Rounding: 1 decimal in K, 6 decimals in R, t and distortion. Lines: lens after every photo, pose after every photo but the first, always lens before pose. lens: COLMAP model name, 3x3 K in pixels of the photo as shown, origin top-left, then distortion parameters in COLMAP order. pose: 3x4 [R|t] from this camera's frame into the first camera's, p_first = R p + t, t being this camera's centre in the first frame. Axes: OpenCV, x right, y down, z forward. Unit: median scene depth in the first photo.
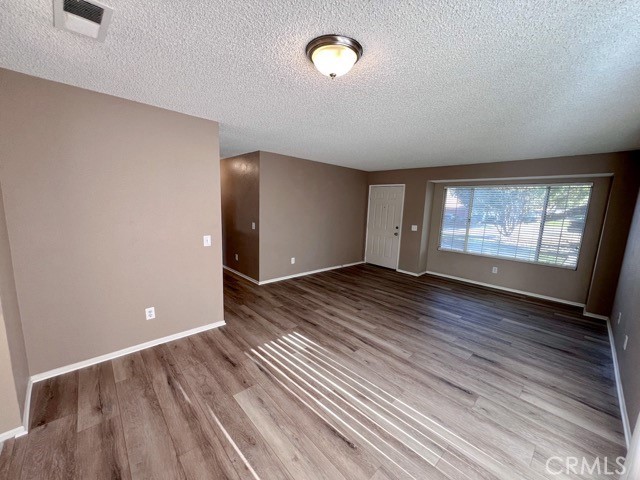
lens RADIAL K [[254.7, 0, 324.5], [0, 254.7, 241.9], [0, 0, 1]] dist [0.001344, 0.000048]
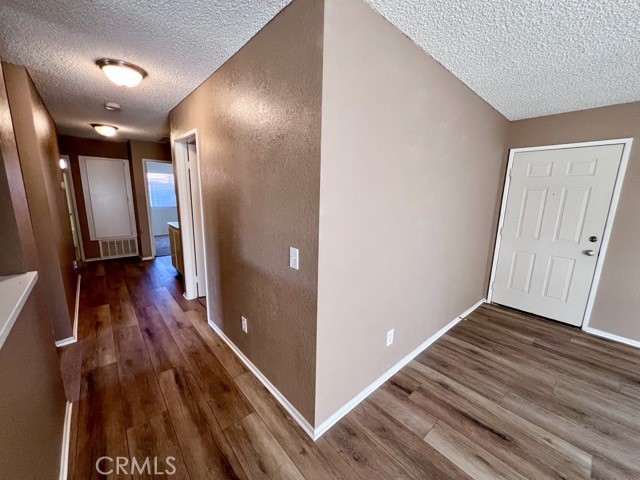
lens RADIAL K [[254.7, 0, 315.3], [0, 254.7, 240.8], [0, 0, 1]] dist [0.001344, 0.000048]
pose [[0.998581, -0.009457, -0.052407, -0.182169], [0.010636, 0.999696, 0.022261, -0.068225], [0.052181, -0.022787, 0.998378, 0.524947]]
